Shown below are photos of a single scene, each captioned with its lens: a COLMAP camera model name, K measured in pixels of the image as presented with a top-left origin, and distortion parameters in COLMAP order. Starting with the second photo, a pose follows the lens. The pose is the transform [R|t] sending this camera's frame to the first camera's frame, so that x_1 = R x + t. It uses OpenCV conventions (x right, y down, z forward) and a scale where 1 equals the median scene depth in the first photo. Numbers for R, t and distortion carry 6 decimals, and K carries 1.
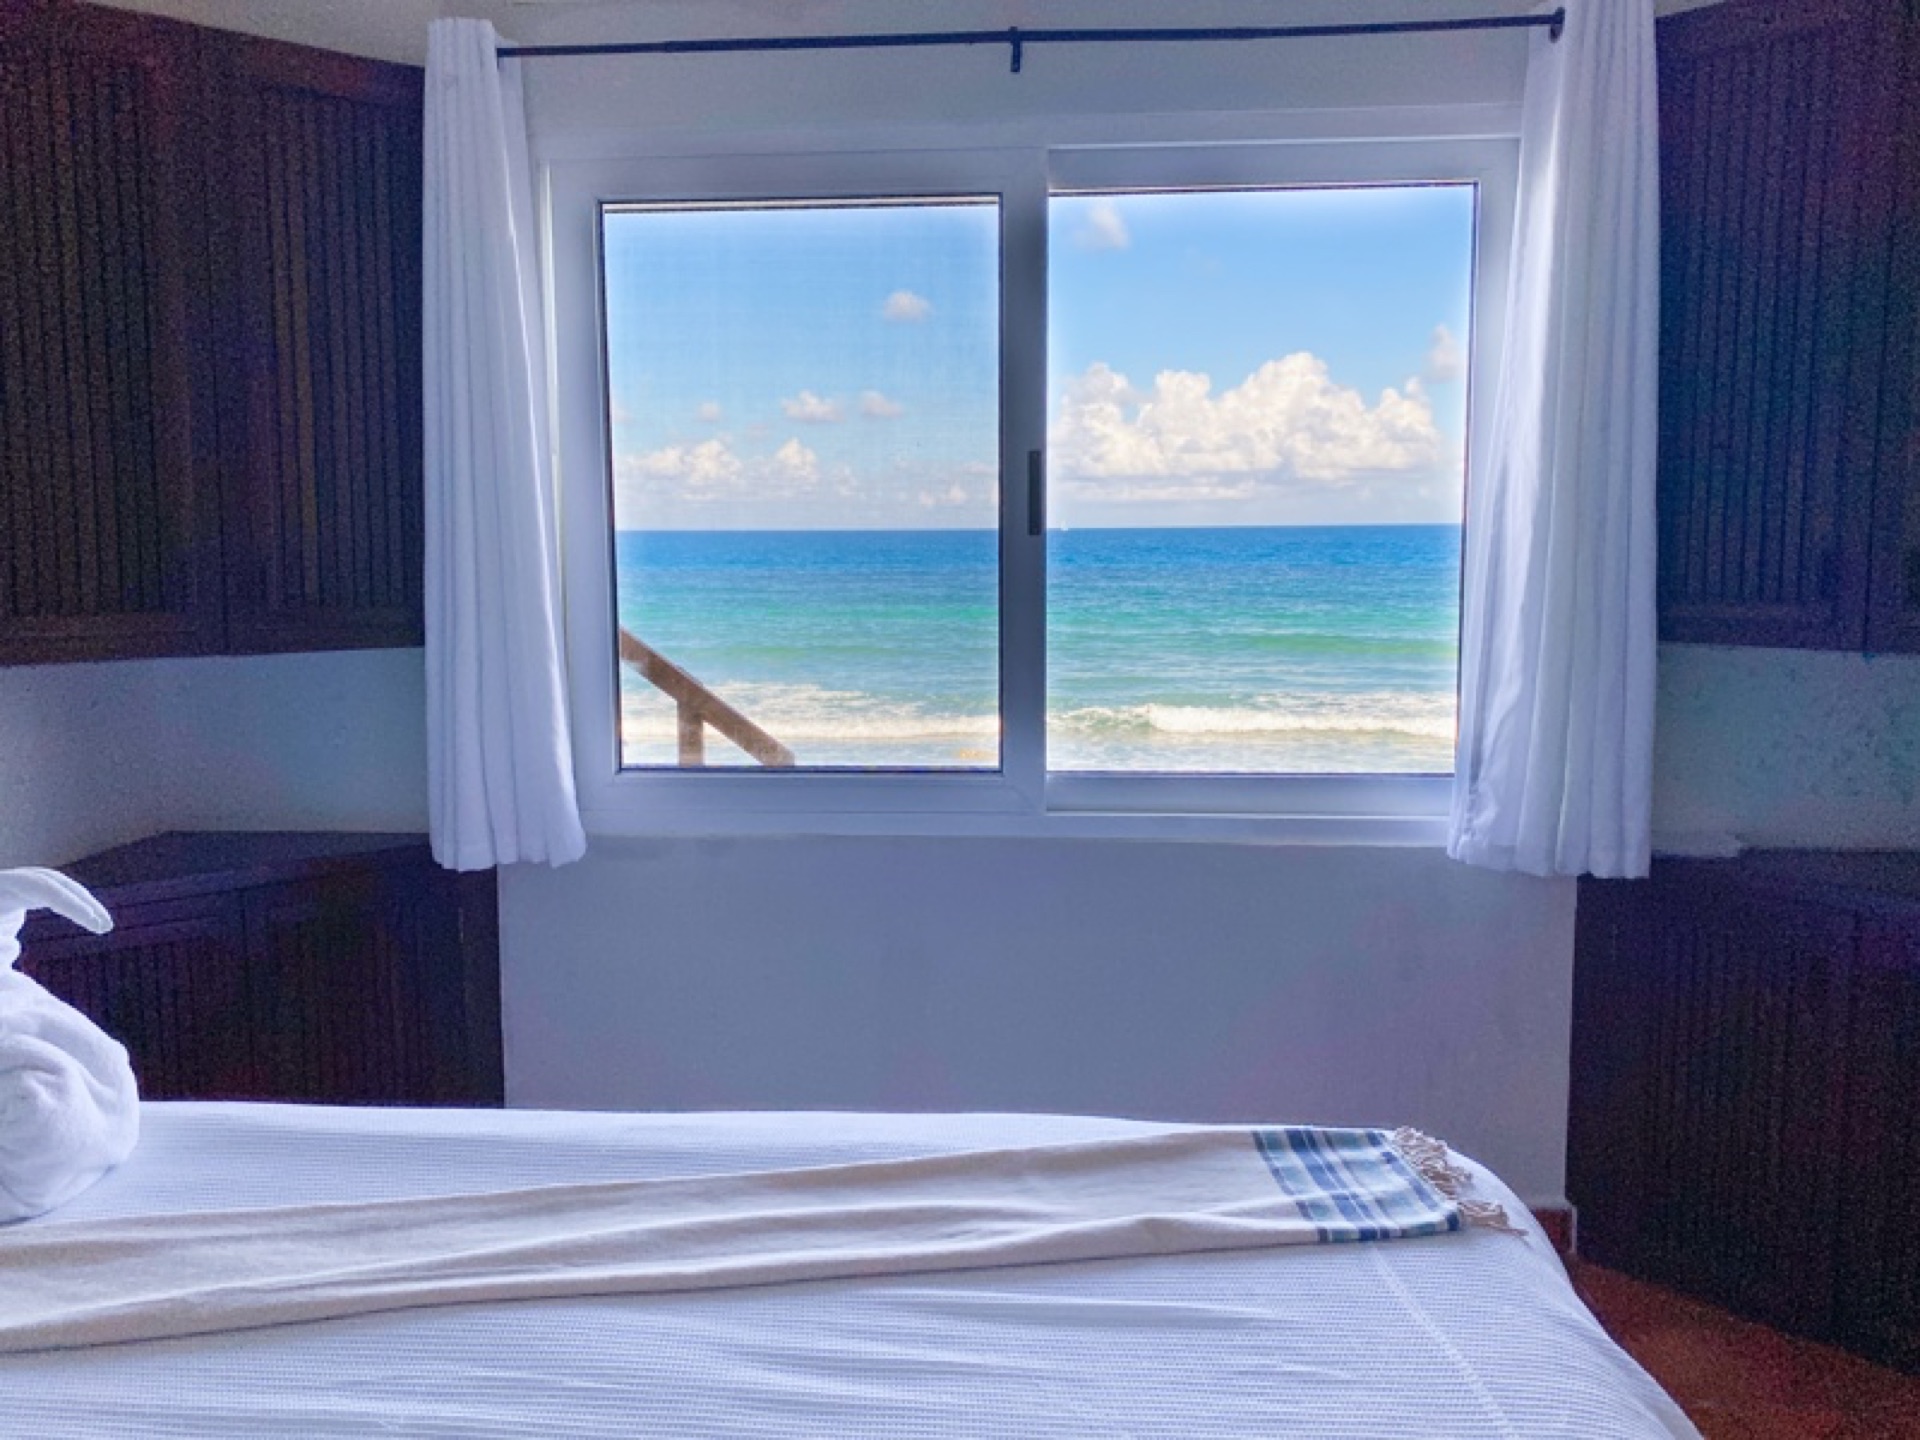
lens RADIAL K [[1627.6, 0, 960.0], [0, 1627.6, 720.0], [0, 0, 1]] dist [-0.007685, -0.005427]
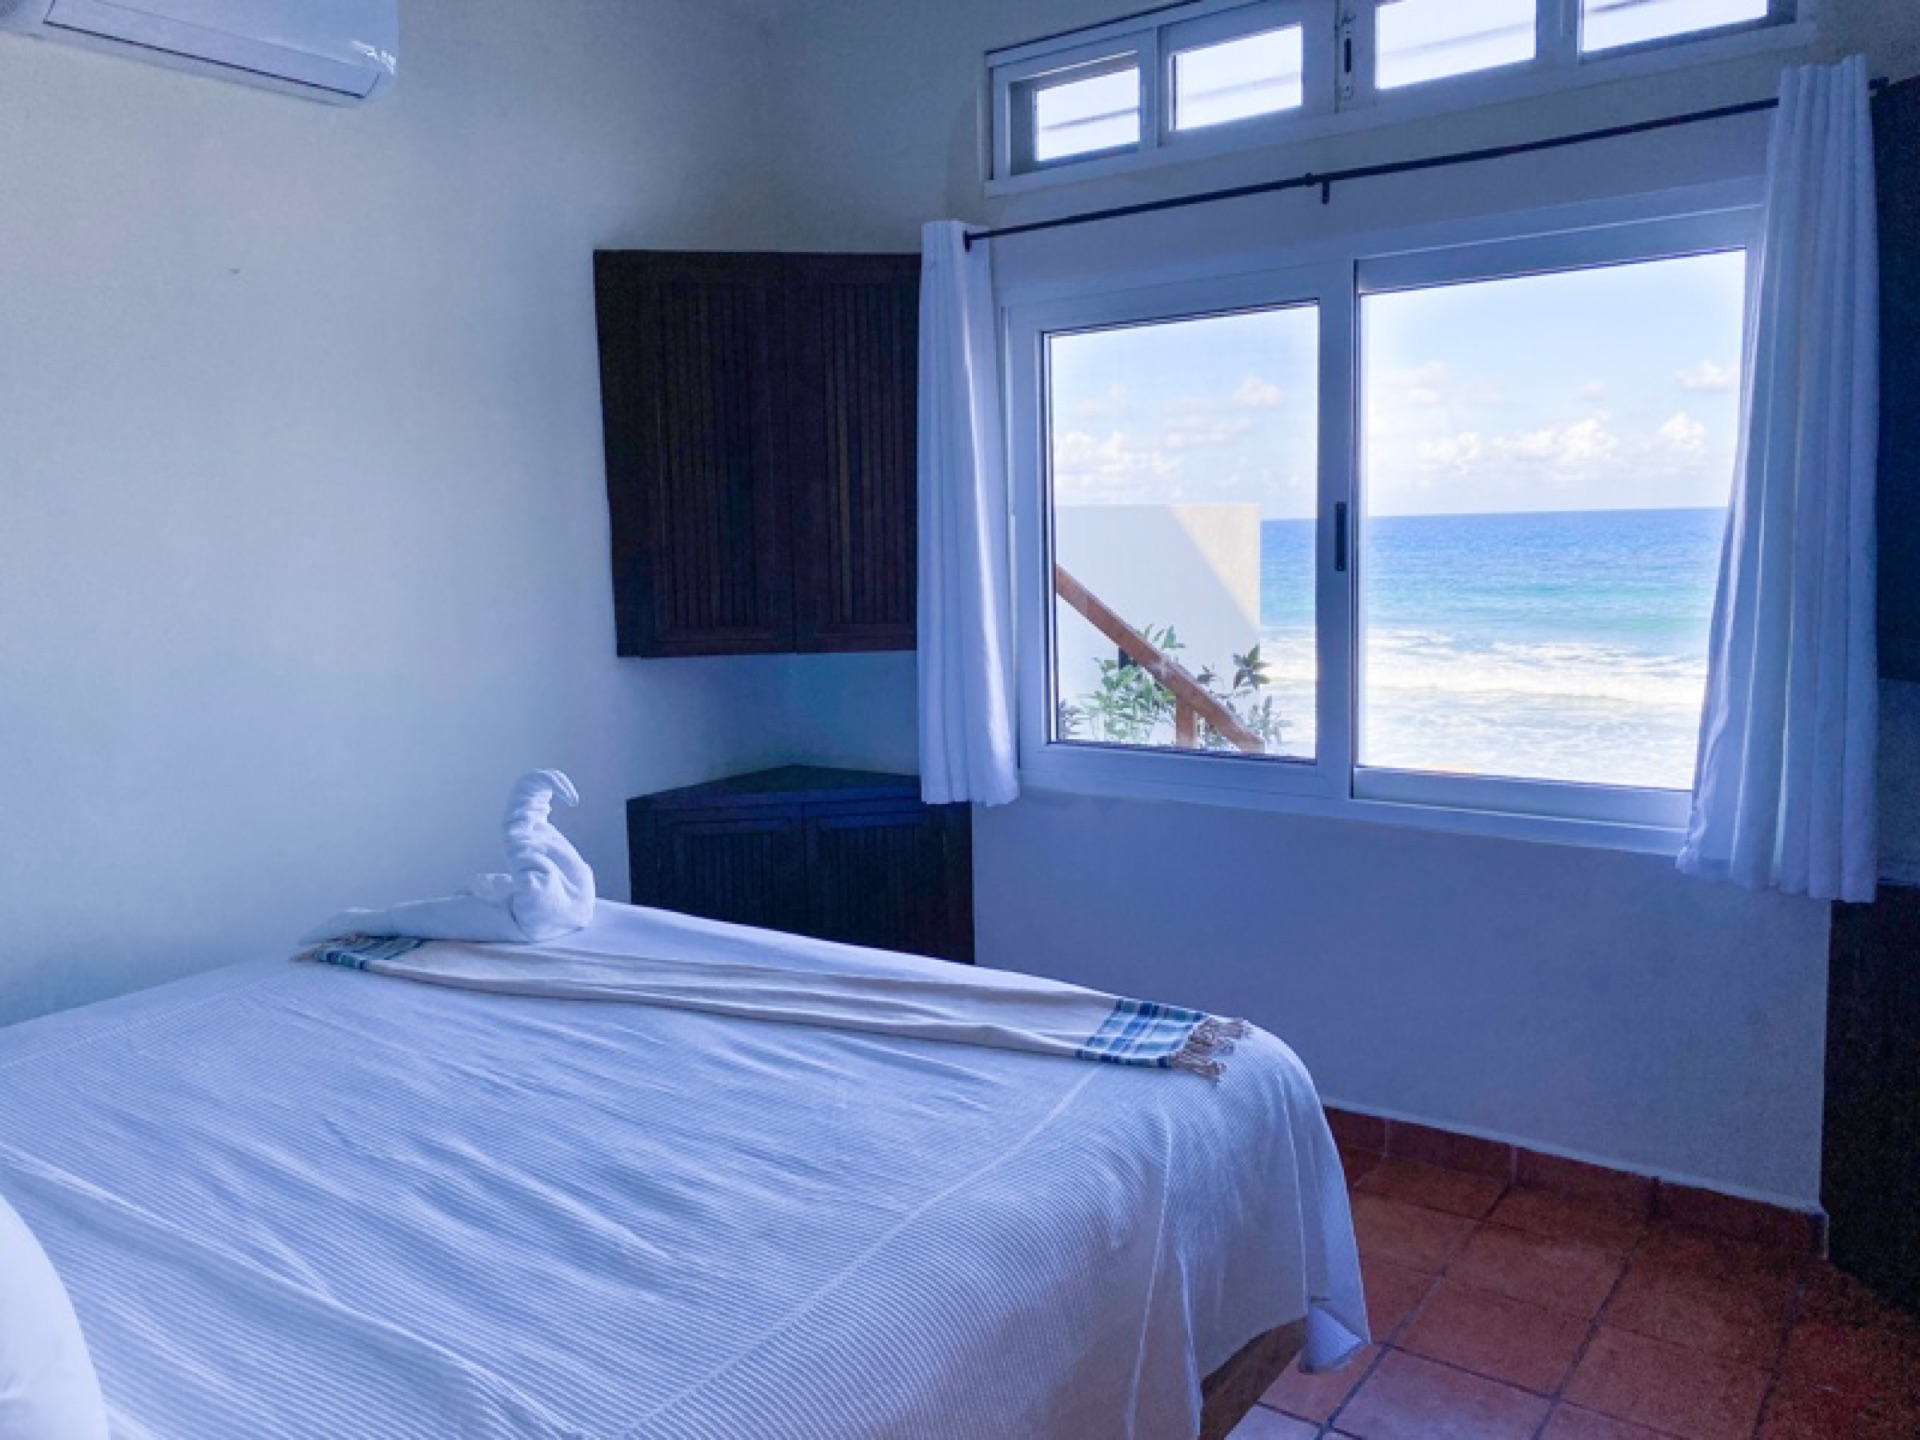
lens RADIAL K [[1627.6, 0, 960.0], [0, 1627.6, 720.0], [0, 0, 1]] dist [-0.007685, -0.005427]
pose [[0.840223, 0.054867, -0.539458, 0.901226], [-0.045184, 0.998492, 0.031180, -0.051639], [0.540355, -0.001823, 0.841435, -0.381537]]
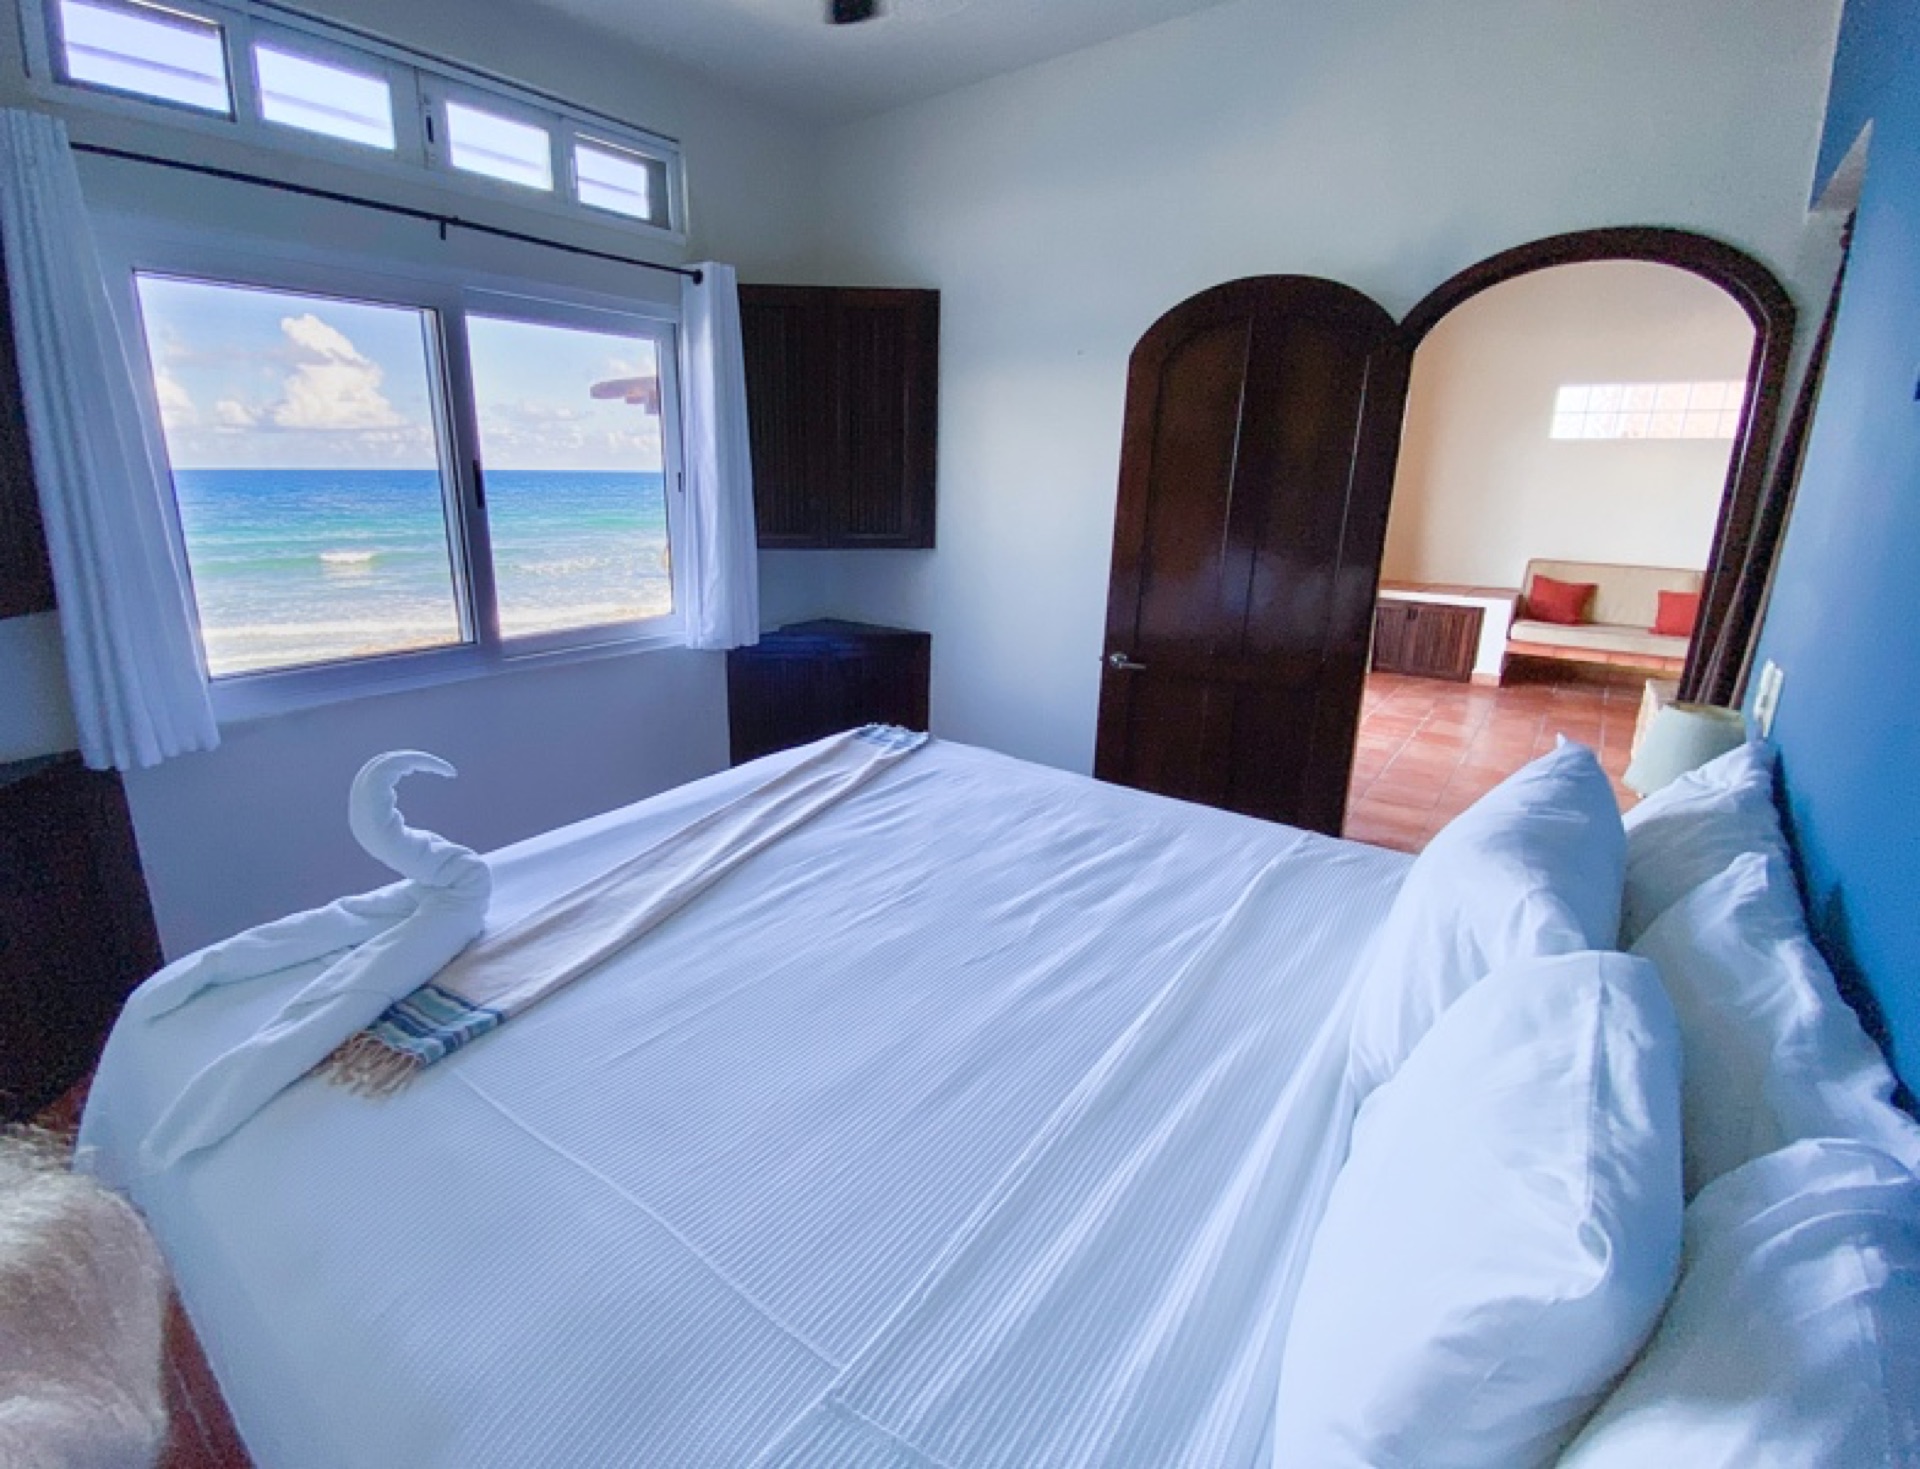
lens RADIAL K [[869.6, 0, 963.7], [0, 869.6, 665.4], [0, 0, 1]] dist [0.082535, -0.042736]
pose [[0.523844, -0.172688, 0.834126, -1.013452], [0.089409, 0.984973, 0.147767, -0.077429], [-0.847109, -0.002829, 0.531412, 0.022905]]
